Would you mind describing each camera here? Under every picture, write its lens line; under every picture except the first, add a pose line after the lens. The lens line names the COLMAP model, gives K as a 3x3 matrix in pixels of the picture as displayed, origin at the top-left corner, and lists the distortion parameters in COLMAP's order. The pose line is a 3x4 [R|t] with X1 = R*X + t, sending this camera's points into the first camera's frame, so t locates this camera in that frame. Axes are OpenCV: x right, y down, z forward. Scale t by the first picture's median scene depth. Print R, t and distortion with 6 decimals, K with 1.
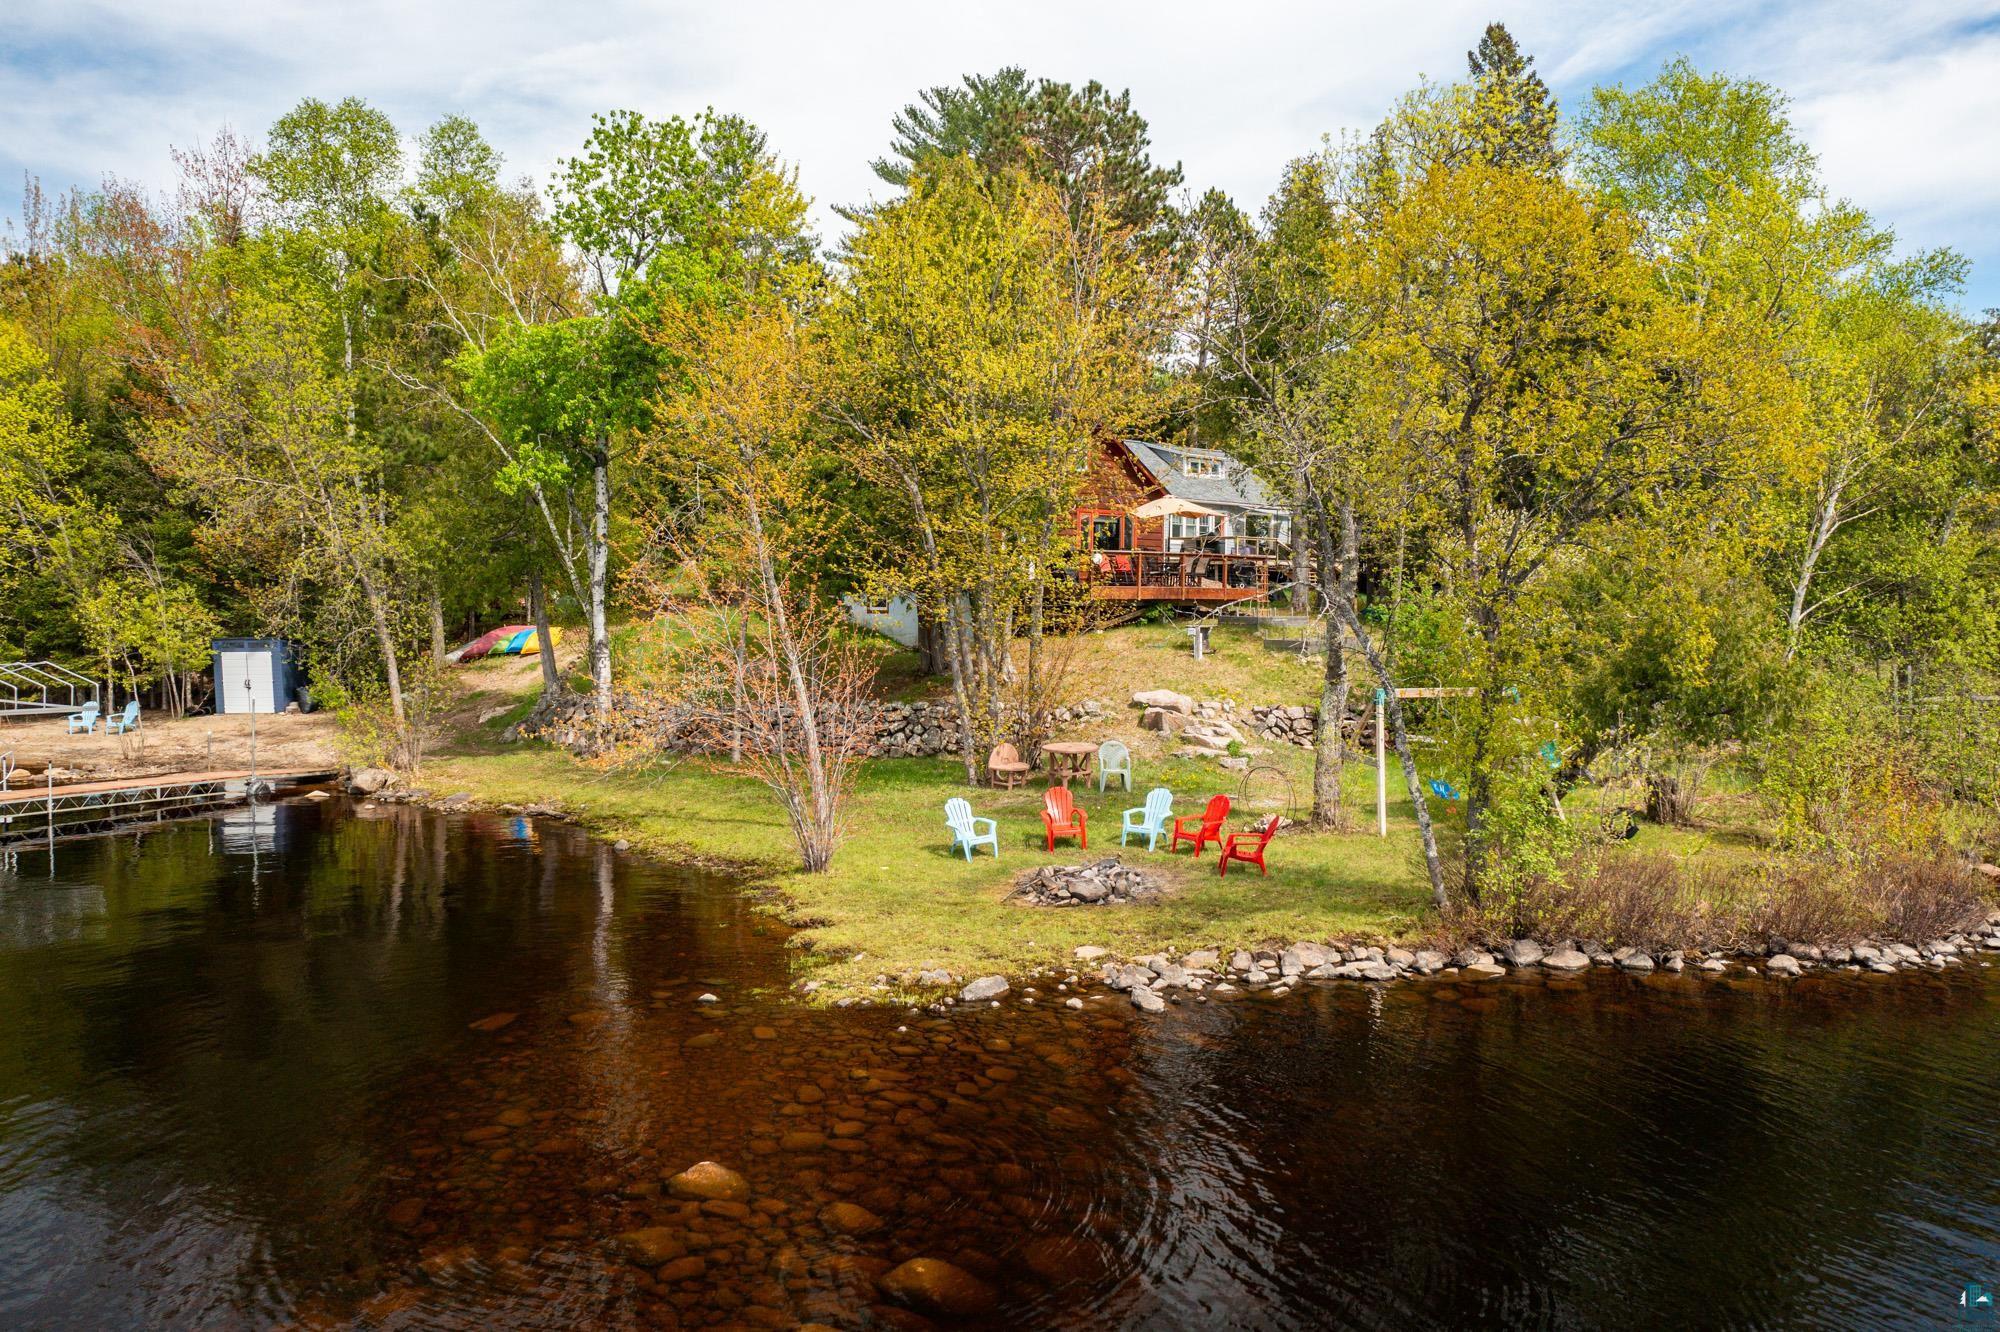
lens RADIAL K [[1578.4, 0, 1006.0], [0, 1578.4, 671.2], [0, 0, 1]] dist [-0.014980, 0.000966]
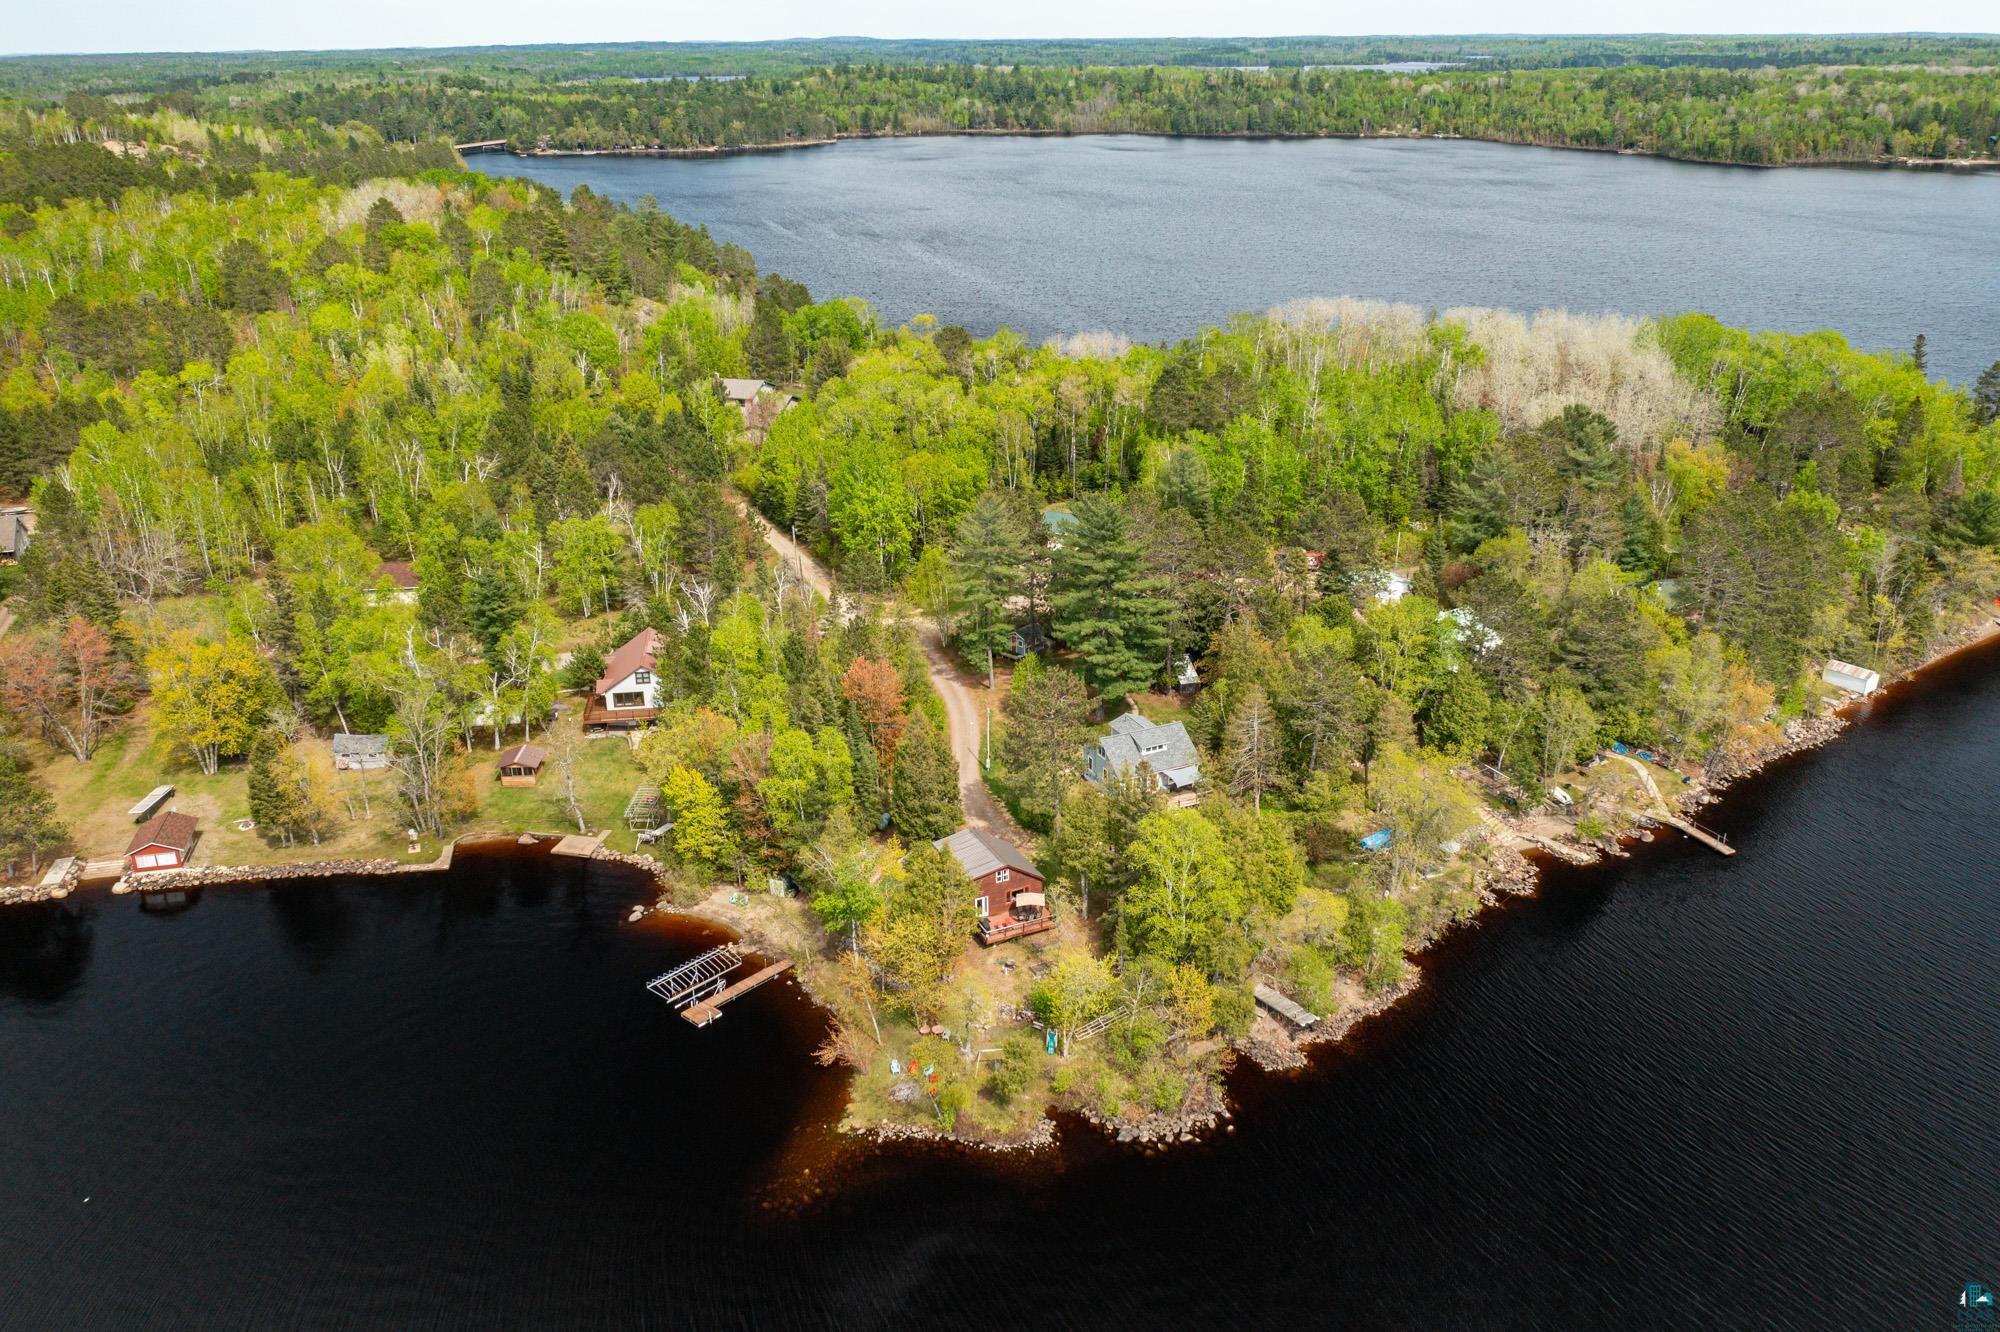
lens RADIAL K [[1578.4, 0, 1006.0], [0, 1578.4, 671.2], [0, 0, 1]] dist [-0.014980, 0.000966]
pose [[0.942816, 0.110671, -0.314404, 1.326534], [0.002214, 0.941168, 0.337931, -2.112872], [0.333306, -0.319303, 0.887104, -2.251644]]
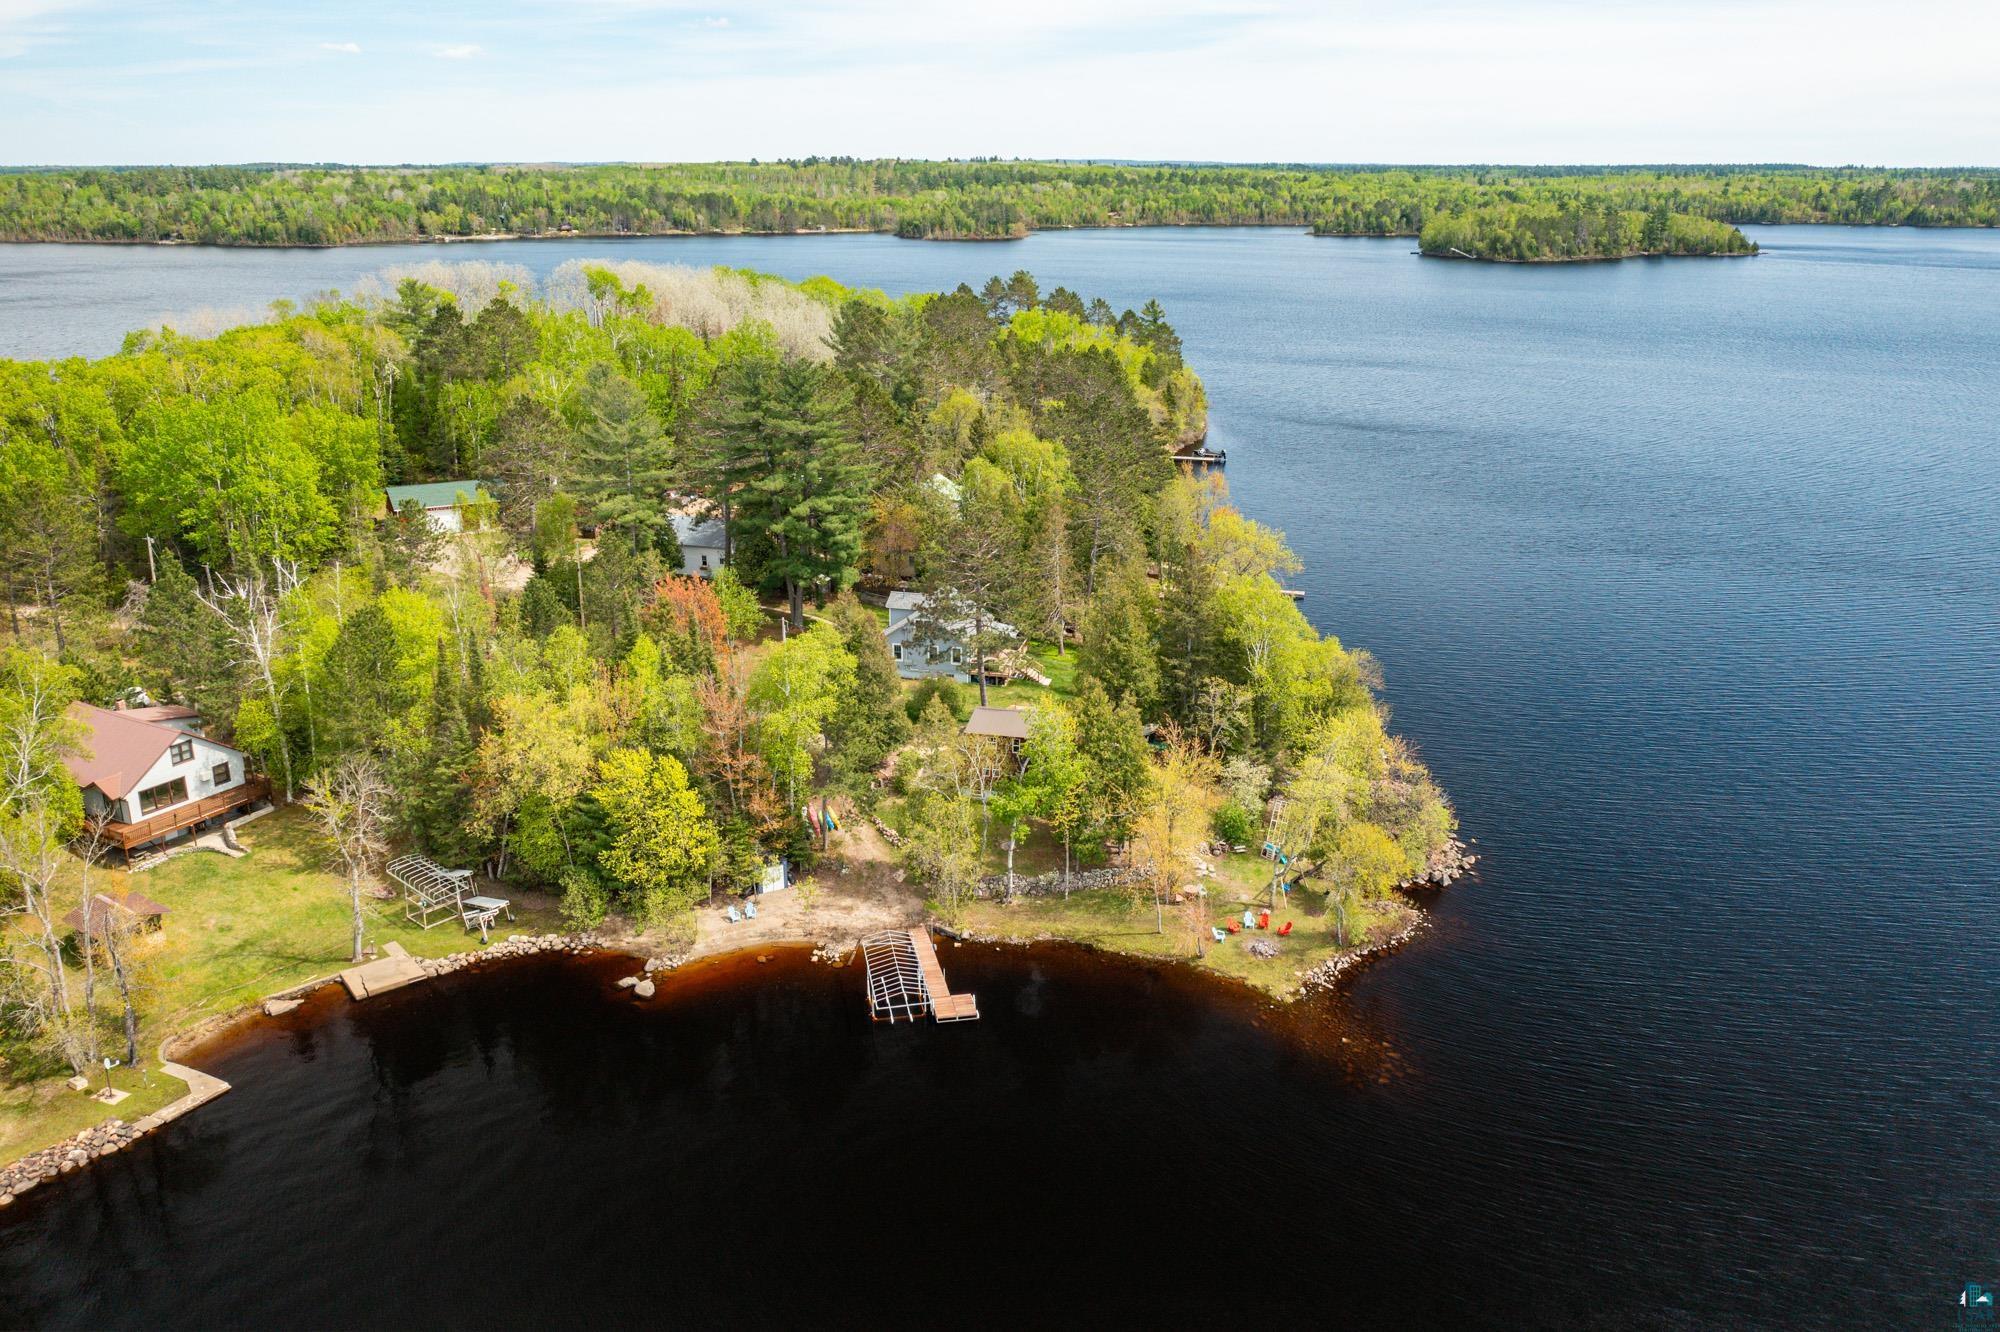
lens RADIAL K [[1578.4, 0, 1006.0], [0, 1578.4, 671.2], [0, 0, 1]] dist [-0.014980, 0.000966]
pose [[0.831475, -0.171647, 0.528381, -1.884673], [0.022997, 0.960893, 0.275962, -1.268994], [-0.555086, -0.217304, 0.802906, -1.380051]]
